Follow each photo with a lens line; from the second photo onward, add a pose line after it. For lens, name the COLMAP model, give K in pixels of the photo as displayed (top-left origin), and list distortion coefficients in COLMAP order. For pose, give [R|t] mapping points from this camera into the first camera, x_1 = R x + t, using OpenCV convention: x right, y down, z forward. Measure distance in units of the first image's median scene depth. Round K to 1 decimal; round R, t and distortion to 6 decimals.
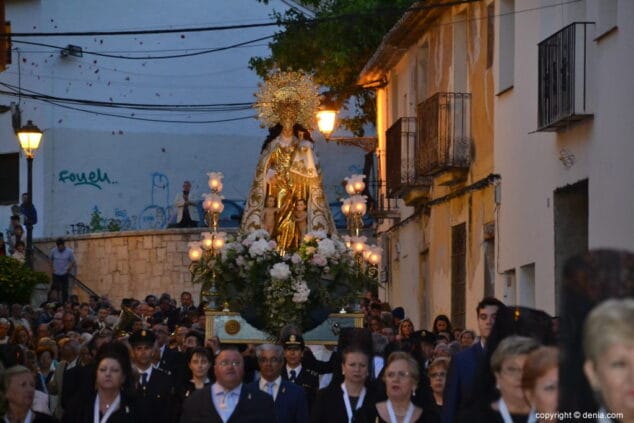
lens RADIAL K [[3118.9, 0, 317.0], [0, 3118.9, 211.5], [0, 0, 1]] dist [1.635199, -2.164046]
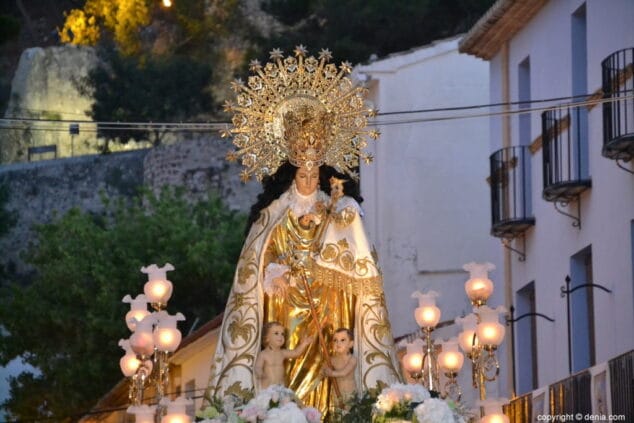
lens RADIAL K [[3118.9, 0, 317.0], [0, 3118.9, 211.5], [0, 0, 1]] dist [1.635199, -2.164046]
pose [[0.993677, -0.020477, 0.110398, -0.058480], [0.032657, 0.993431, -0.109674, 0.028929], [-0.107427, 0.112586, 0.987818, 0.552009]]
